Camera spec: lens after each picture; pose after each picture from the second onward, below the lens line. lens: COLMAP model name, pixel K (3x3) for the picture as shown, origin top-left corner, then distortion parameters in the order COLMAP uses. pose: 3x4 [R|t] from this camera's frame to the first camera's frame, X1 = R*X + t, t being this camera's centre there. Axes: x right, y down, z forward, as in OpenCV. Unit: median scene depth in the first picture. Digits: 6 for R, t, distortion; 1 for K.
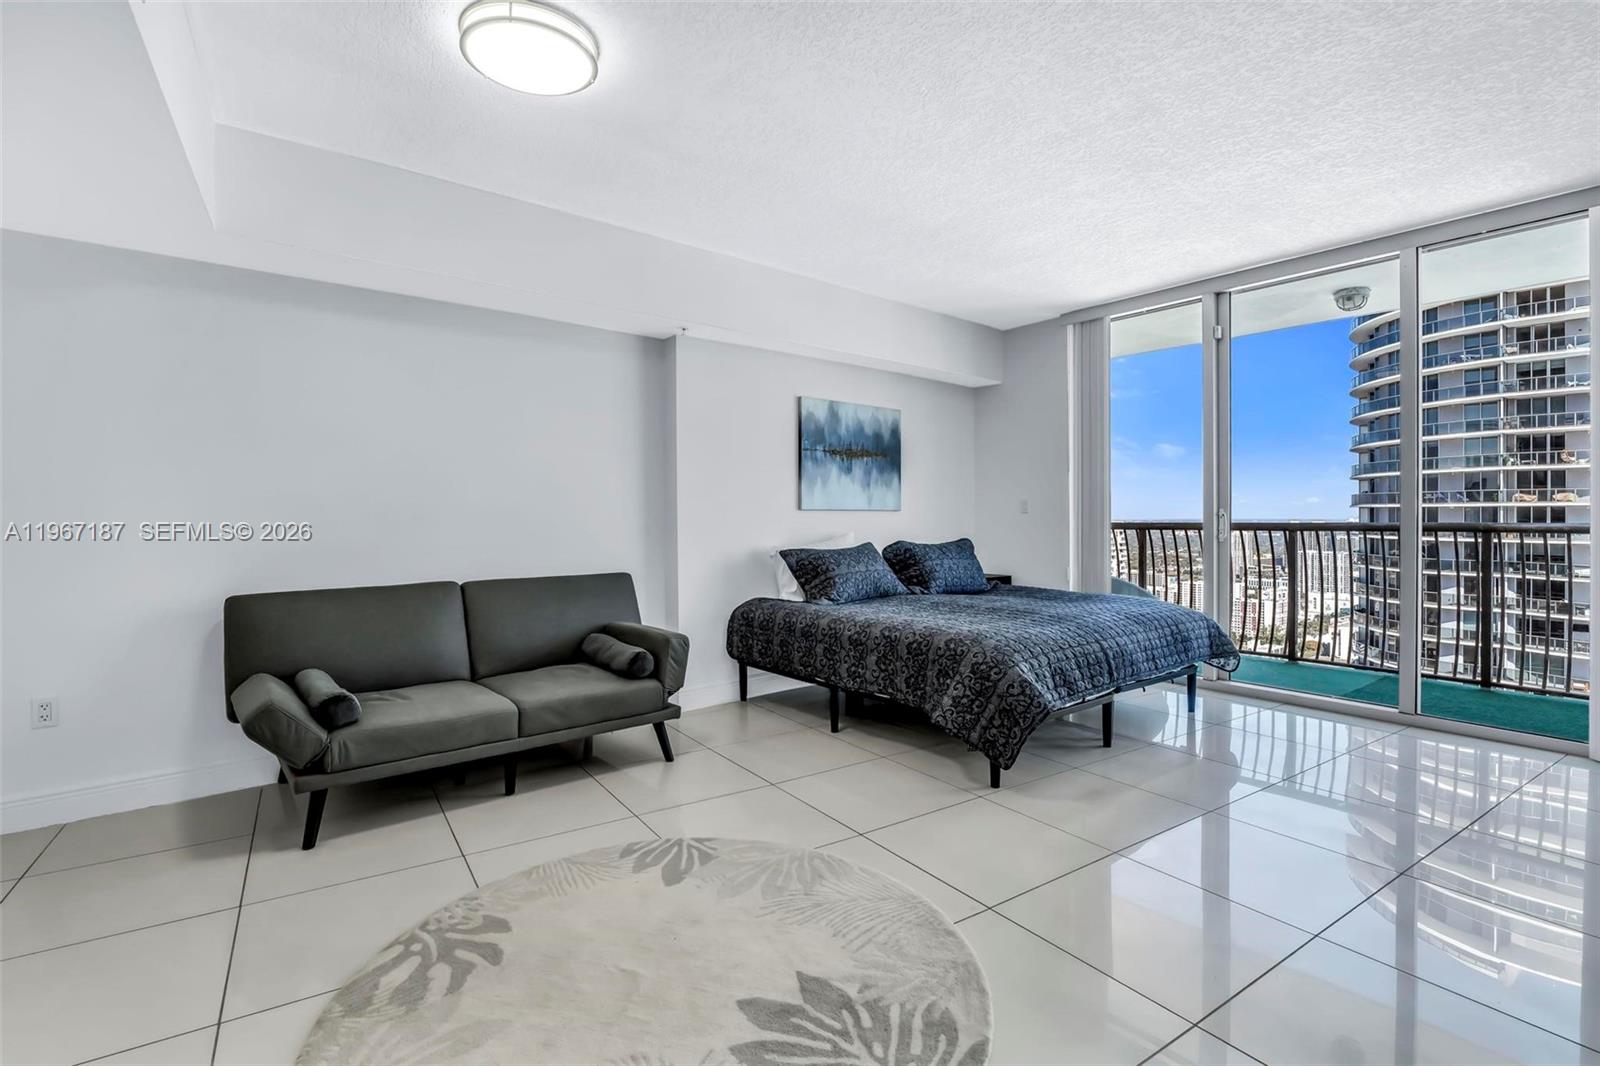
lens RADIAL K [[764.3, 0, 847.5], [0, 764.3, 526.6], [0, 0, 1]] dist [-0.017183, 0.000278]
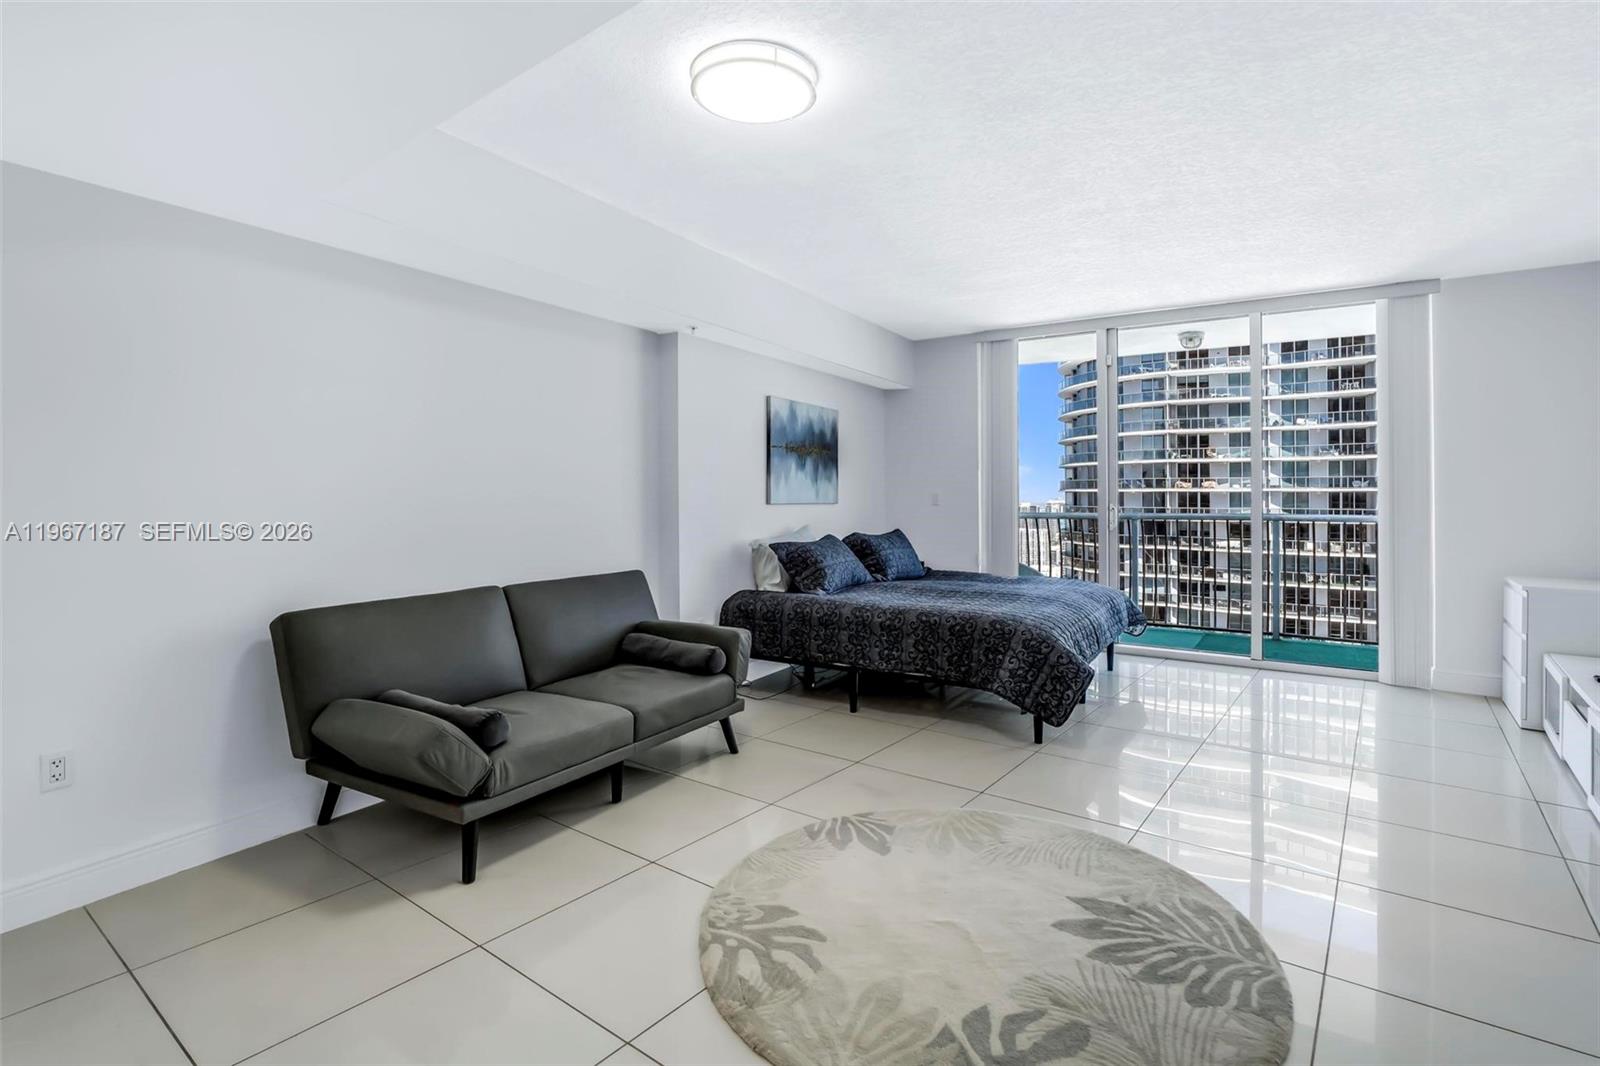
lens RADIAL K [[761.9, 0, 854.1], [0, 761.9, 497.0], [0, 0, 1]] dist [-0.017726, 0.000399]
pose [[0.943431, 0.002922, 0.331557, -0.337326], [0.001808, 0.999901, -0.013957, -0.019168], [-0.331565, 0.013767, 0.943332, -0.021696]]
